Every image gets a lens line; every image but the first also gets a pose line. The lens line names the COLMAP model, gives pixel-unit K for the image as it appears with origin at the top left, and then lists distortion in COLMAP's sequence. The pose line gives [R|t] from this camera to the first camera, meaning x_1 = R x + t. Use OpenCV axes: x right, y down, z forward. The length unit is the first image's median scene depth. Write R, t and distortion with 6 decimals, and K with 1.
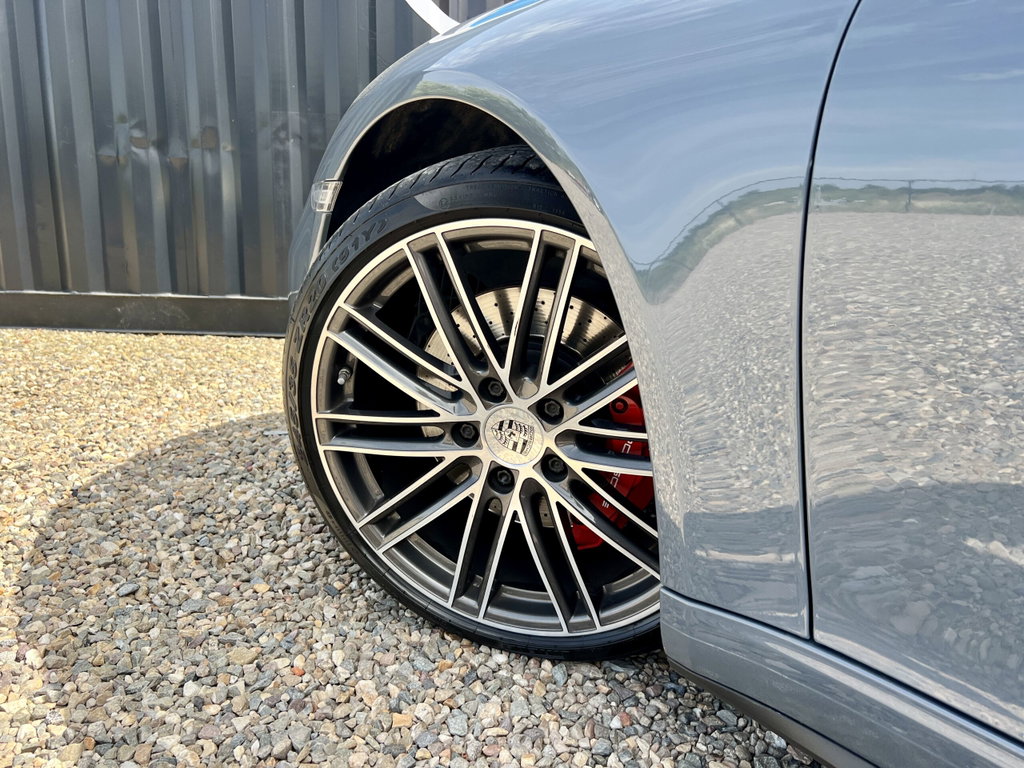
lens RADIAL K [[792.9, 0, 509.5], [0, 792.9, 373.2], [0, 0, 1]] dist [0.007845, -0.005129]
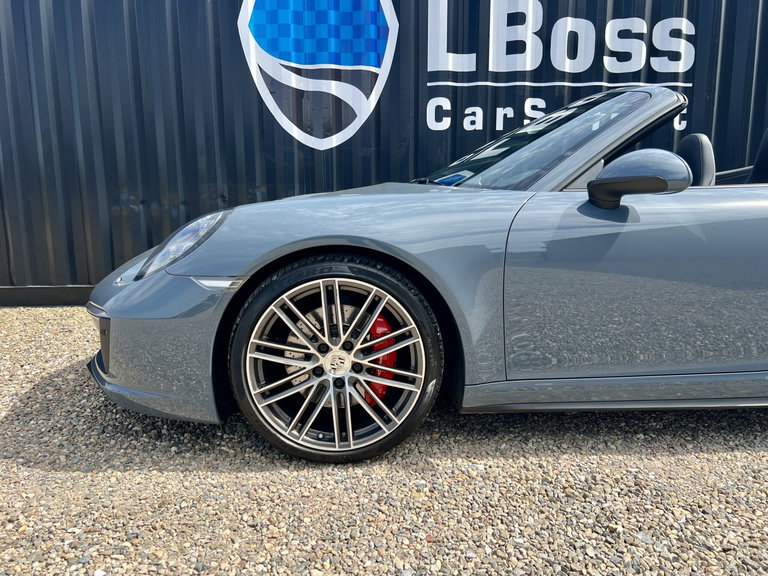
lens RADIAL K [[596.2, 0, 383.2], [0, 596.2, 283.7], [0, 0, 1]] dist [0.003205, 0.000010]
pose [[0.997873, -0.035966, 0.054367, 0.061635], [0.039267, 0.997371, -0.060907, 0.003043], [-0.052033, 0.062912, 0.996662, -1.089570]]
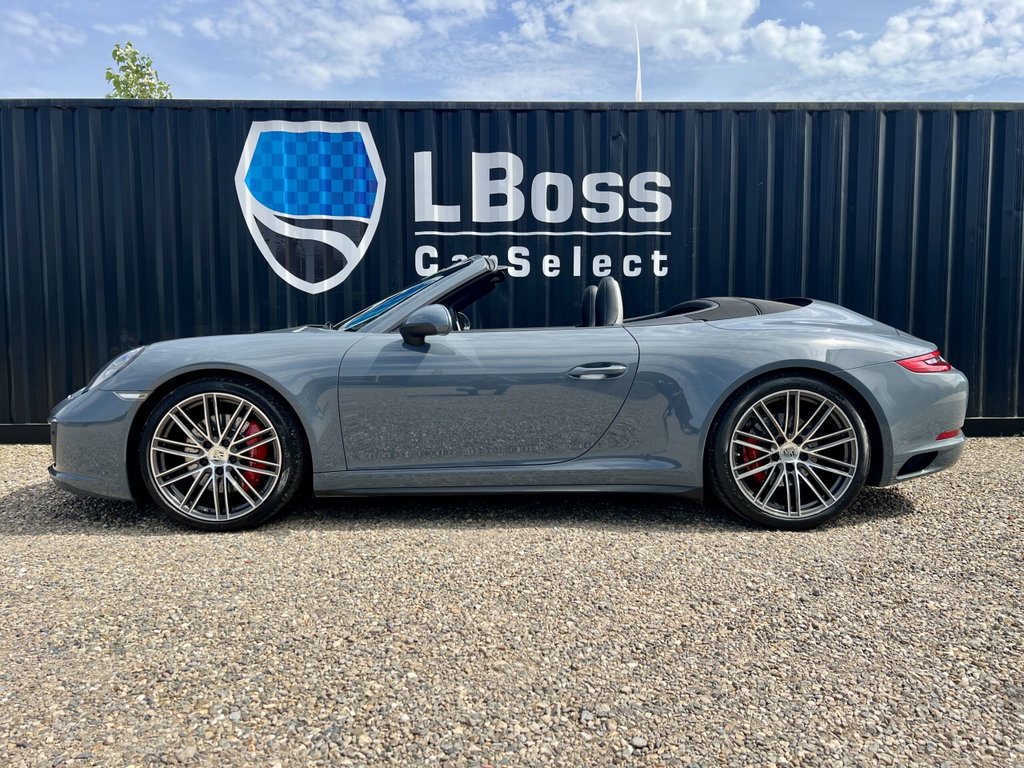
lens RADIAL K [[782.4, 0, 512.3], [0, 782.4, 382.3], [0, 0, 1]] dist [0.043374, -0.051322]
pose [[0.998956, -0.026808, 0.036980, 1.068306], [0.032238, 0.987373, -0.155094, 0.355910], [-0.032355, 0.156125, 0.987207, -2.524407]]
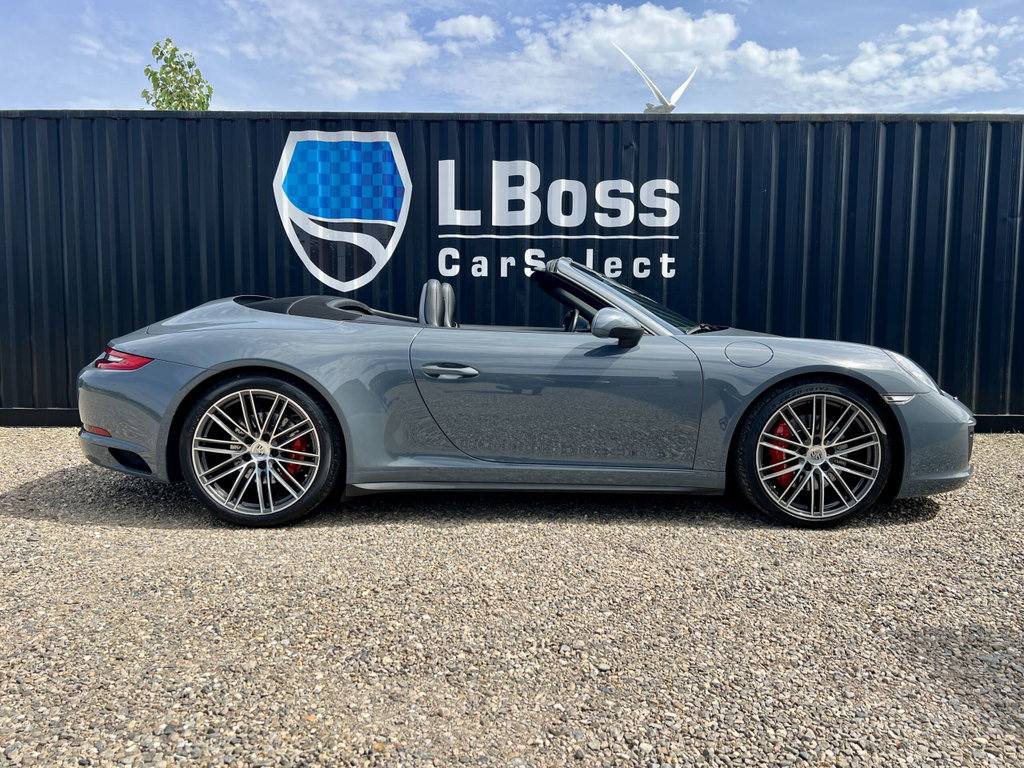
lens RADIAL K [[782.4, 0, 512.3], [0, 782.4, 382.3], [0, 0, 1]] dist [0.043374, -0.051322]
pose [[0.999878, -0.015022, 0.004371, 1.130662], [0.015497, 0.989308, -0.145017, 0.404288], [-0.002145, 0.145067, 0.989419, -2.919409]]
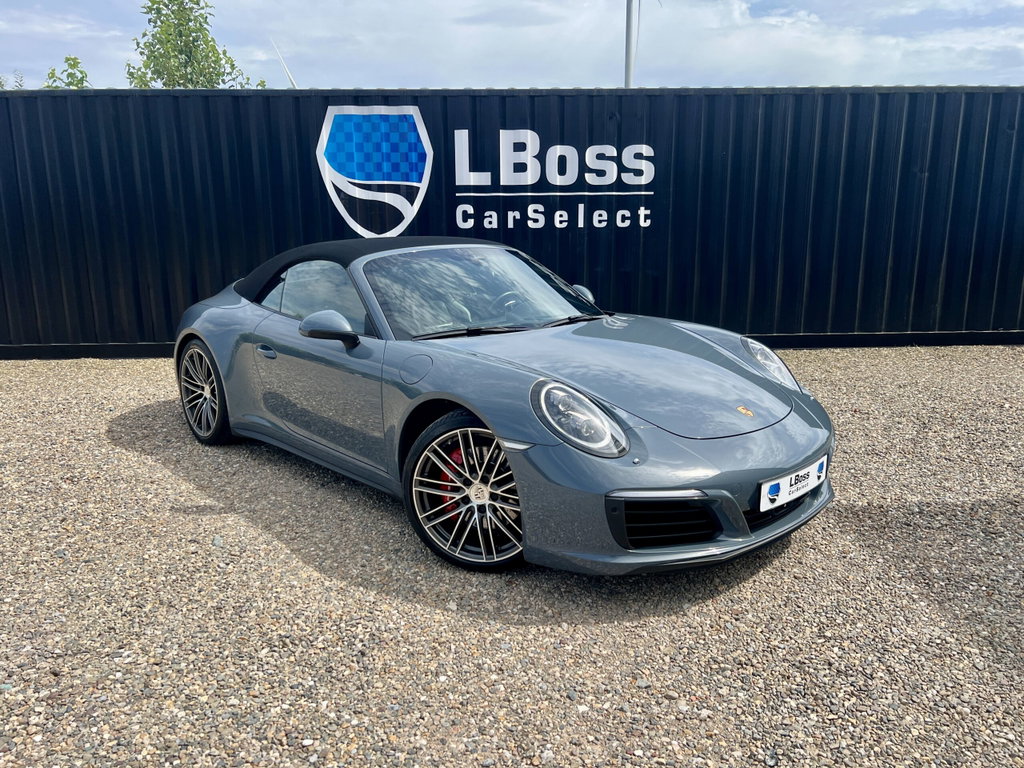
lens RADIAL K [[780.4, 0, 514.5], [0, 780.4, 387.4], [0, 0, 1]] dist [0.038046, -0.047539]
pose [[0.998405, -0.039115, 0.040701, 0.790056], [0.039246, 0.999227, -0.002438, 0.238315], [-0.040574, 0.004032, 0.999168, -4.348622]]
